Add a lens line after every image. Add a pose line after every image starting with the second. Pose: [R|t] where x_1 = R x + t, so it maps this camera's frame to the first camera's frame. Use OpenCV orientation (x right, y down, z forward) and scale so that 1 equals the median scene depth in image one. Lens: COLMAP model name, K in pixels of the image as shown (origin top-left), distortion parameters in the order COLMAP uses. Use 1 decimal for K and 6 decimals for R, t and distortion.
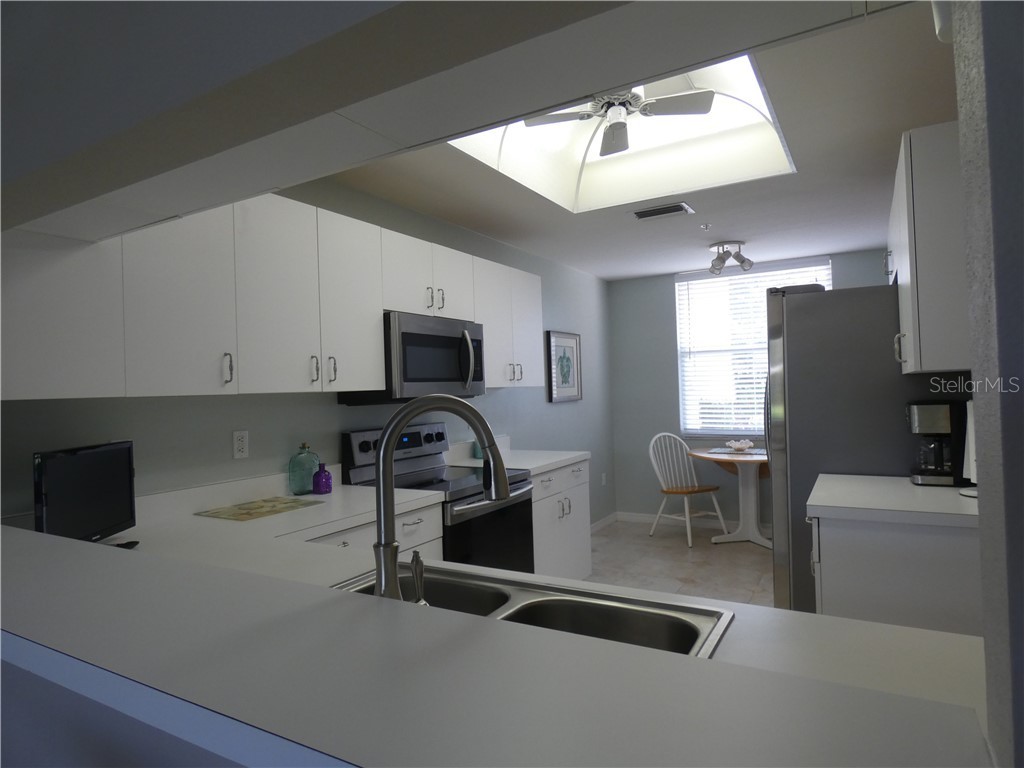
lens RADIAL K [[614.6, 0, 512.0], [0, 614.6, 384.0], [0, 0, 1]] dist [0.000285, 0.000235]
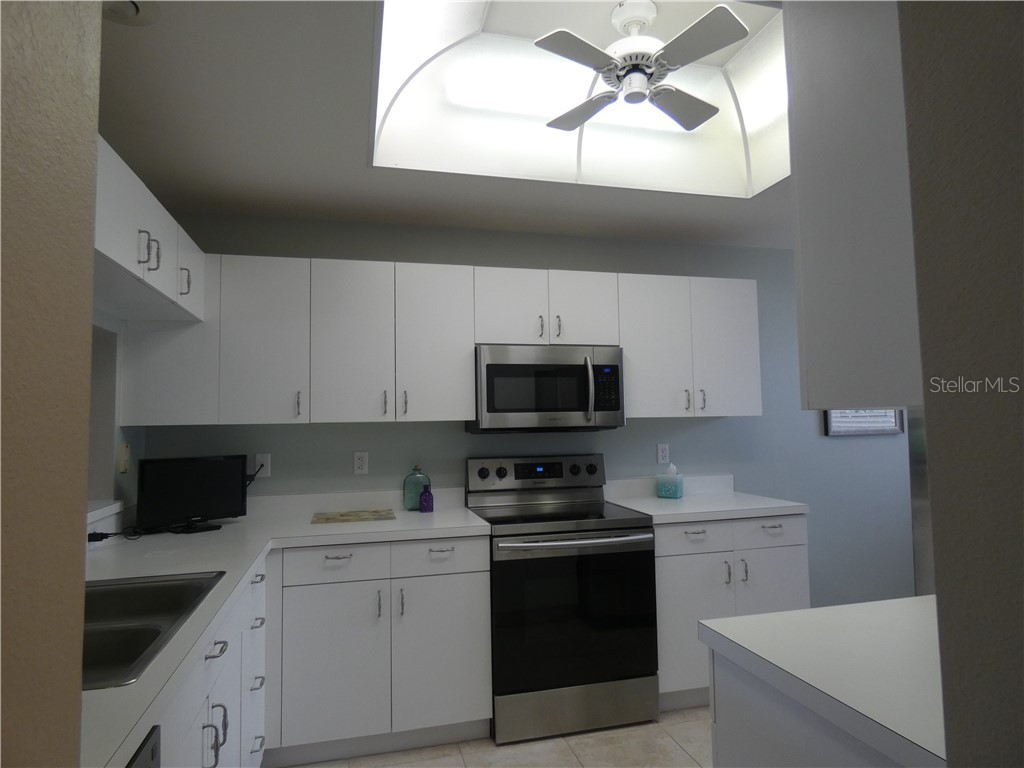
lens RADIAL K [[599.4, 0, 512.0], [0, 599.4, 384.0], [0, 0, 1]] dist [-0.000128, 0.000044]
pose [[0.701024, -0.026774, -0.712635, 0.567535], [0.000806, 0.999324, -0.036753, -0.014228], [0.713137, 0.025190, 0.700571, 0.325685]]
